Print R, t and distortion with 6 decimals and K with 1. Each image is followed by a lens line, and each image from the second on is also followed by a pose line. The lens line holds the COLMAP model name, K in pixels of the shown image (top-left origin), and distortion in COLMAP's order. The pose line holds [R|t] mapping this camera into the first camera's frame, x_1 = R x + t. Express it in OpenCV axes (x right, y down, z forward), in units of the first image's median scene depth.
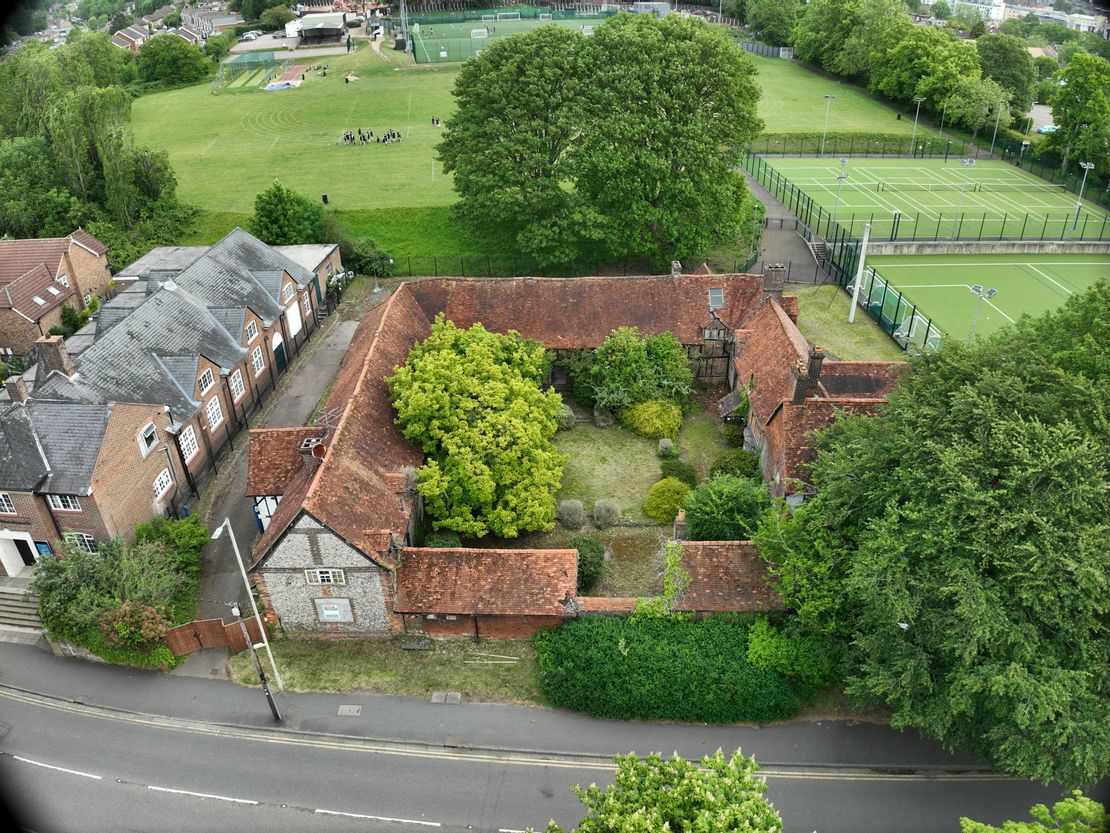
lens RADIAL K [[796.3, 0, 555.0], [0, 796.3, 416.5], [0, 0, 1]] dist [-0.118590, -0.001416]
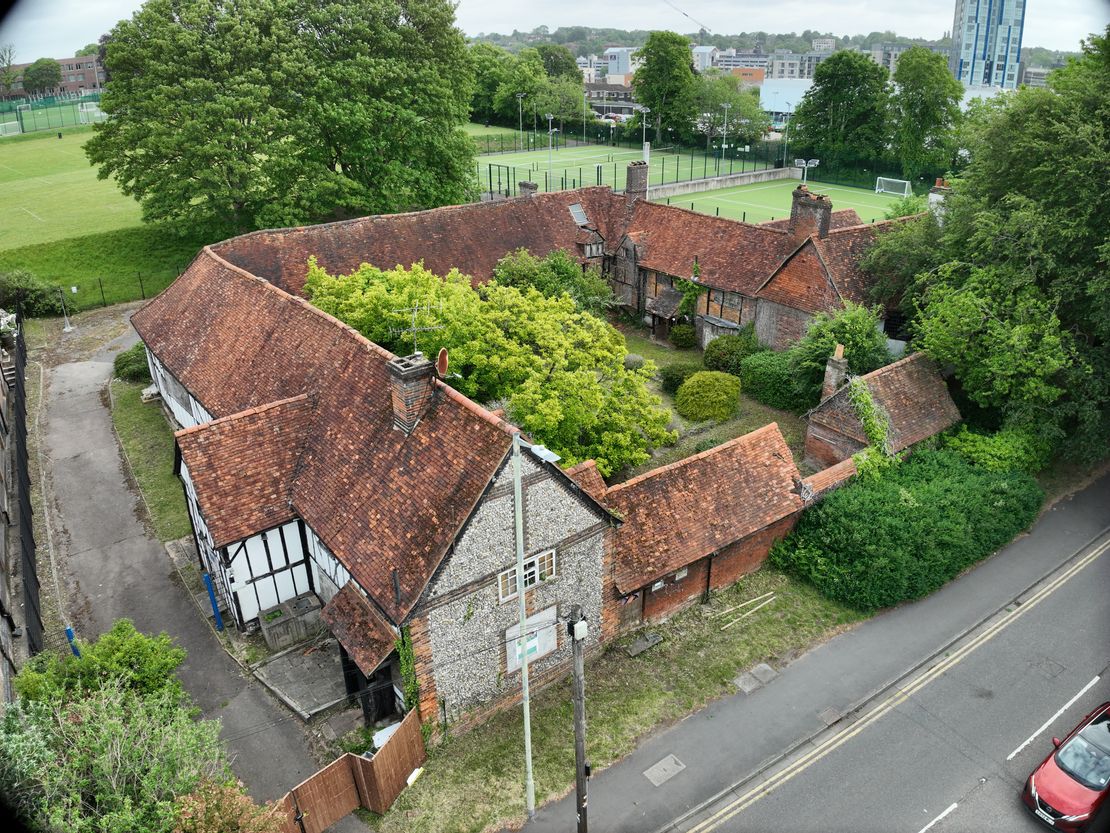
lens RADIAL K [[796.3, 0, 555.0], [0, 796.3, 416.5], [0, 0, 1]] dist [-0.118590, -0.001416]
pose [[0.790234, -0.247463, 0.560617, -0.554061], [0.313225, 0.949414, -0.022432, 0.115178], [-0.526707, 0.193326, 0.827771, 0.498770]]
